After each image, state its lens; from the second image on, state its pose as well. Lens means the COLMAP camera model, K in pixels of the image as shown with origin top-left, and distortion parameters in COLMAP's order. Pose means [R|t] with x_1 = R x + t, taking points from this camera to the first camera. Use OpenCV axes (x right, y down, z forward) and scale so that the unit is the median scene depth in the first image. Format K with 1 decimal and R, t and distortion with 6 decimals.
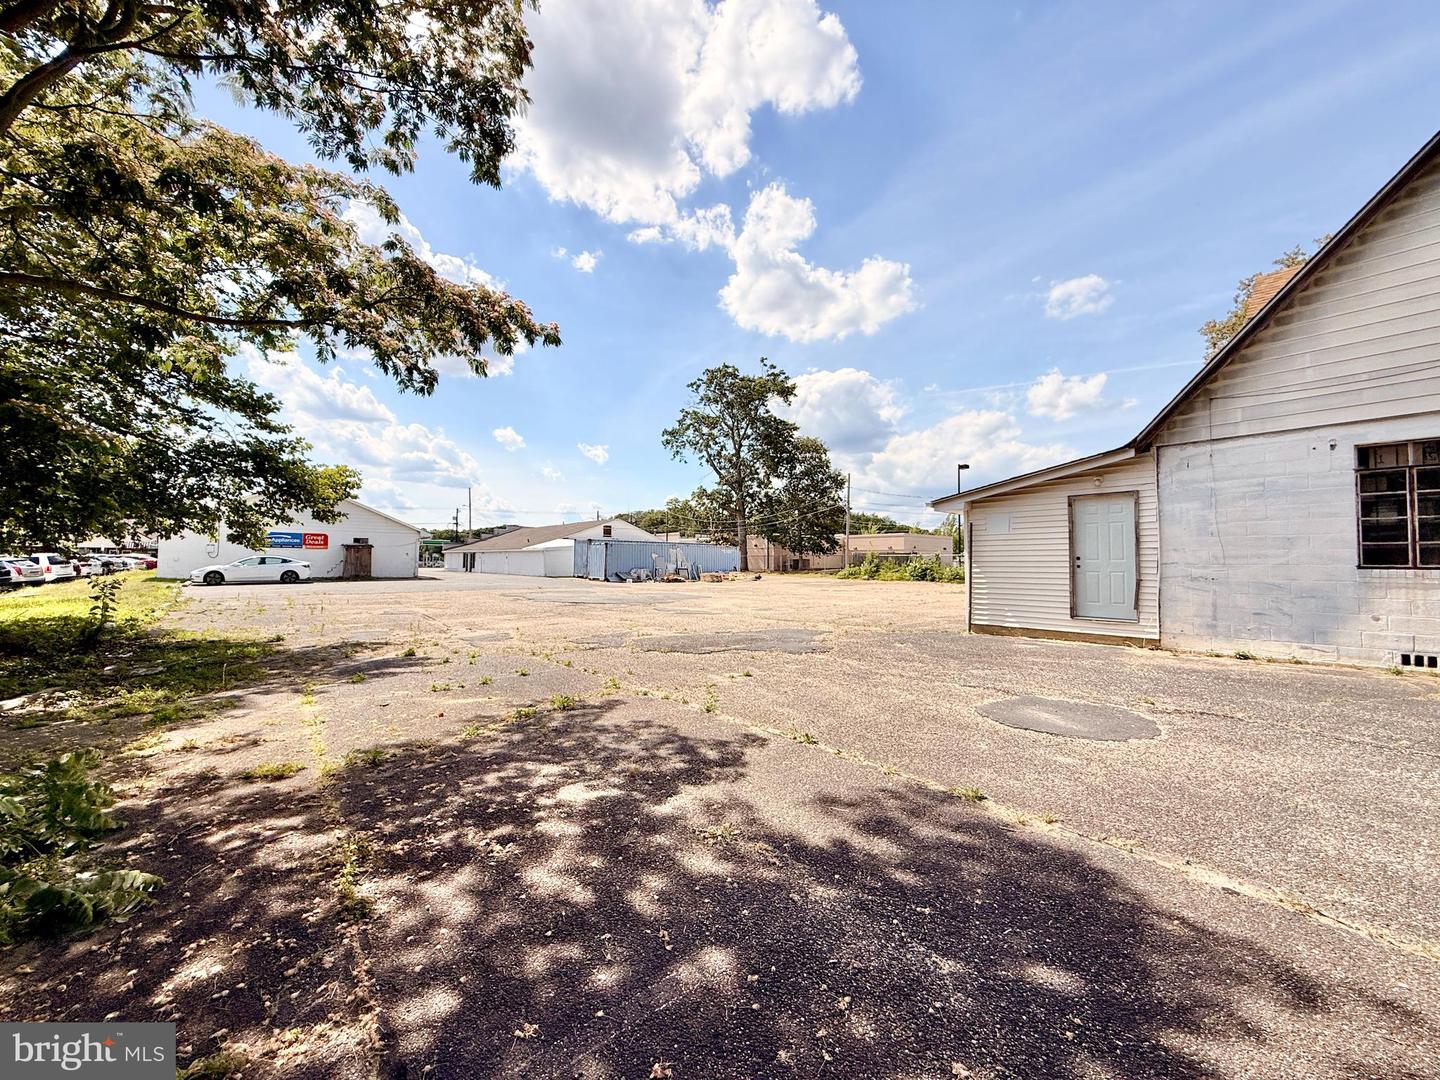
lens RADIAL K [[579.6, 0, 715.9], [0, 579.6, 535.5], [0, 0, 1]] dist [0.068185, -0.000084]
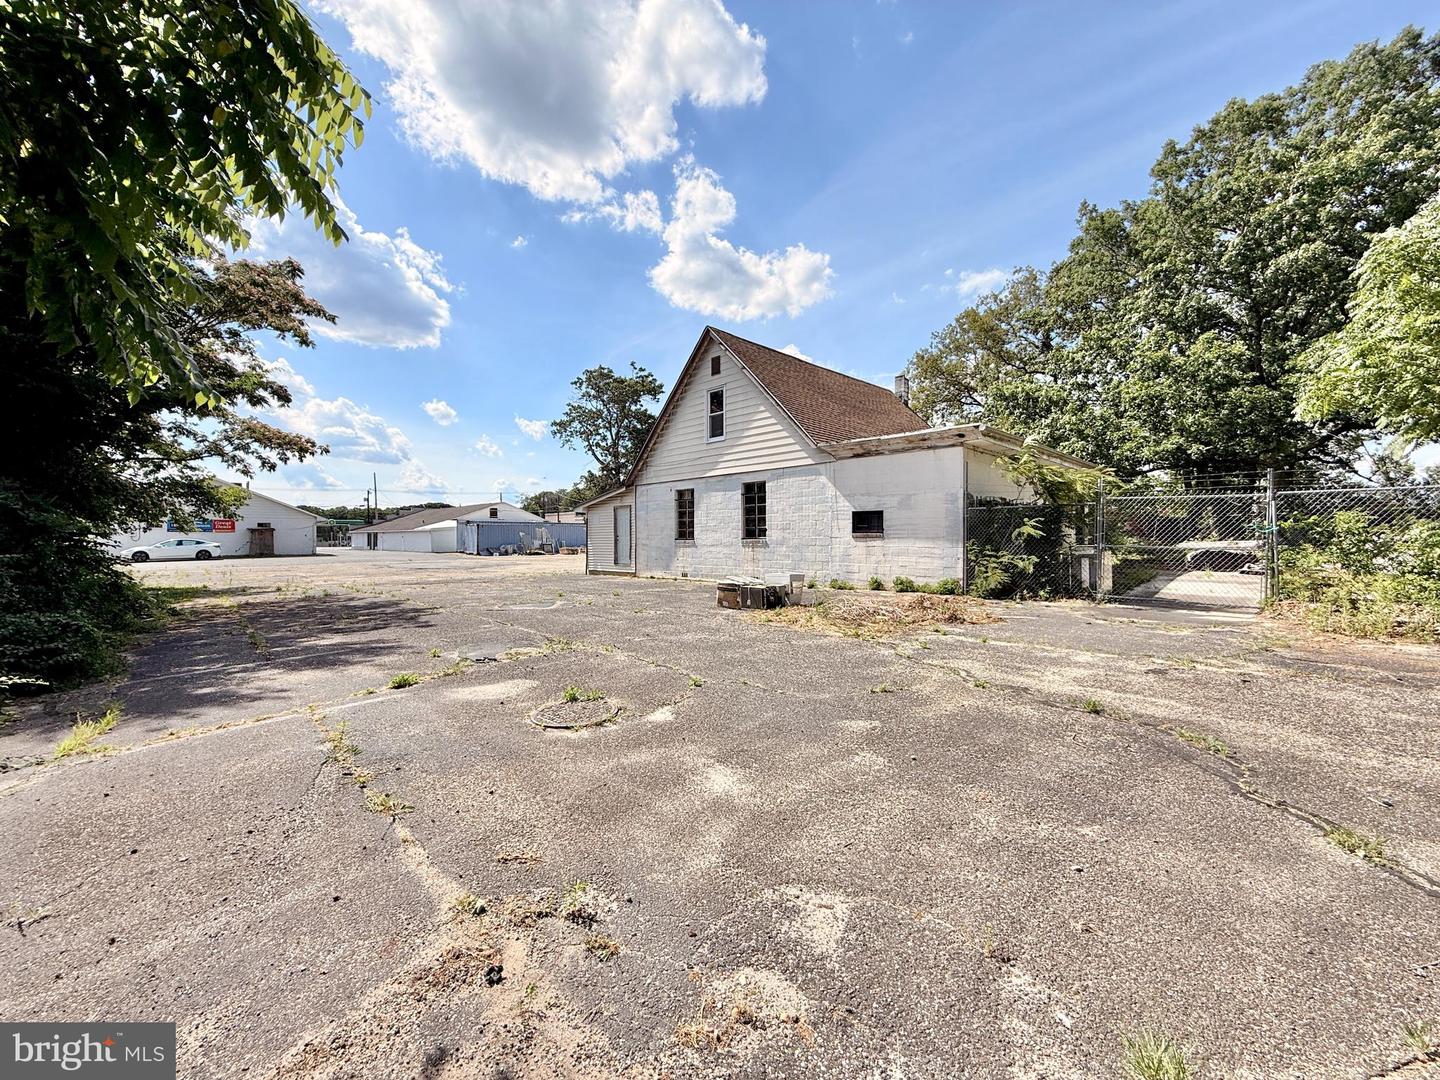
lens RADIAL K [[574.8, 0, 719.1], [0, 574.8, 528.9], [0, 0, 1]] dist [-0.002365, 0.000368]
pose [[0.994019, -0.010710, 0.108677, 0.109407], [0.007207, 0.999443, 0.032573, -0.007394], [-0.108965, -0.031595, 0.993543, -0.150933]]
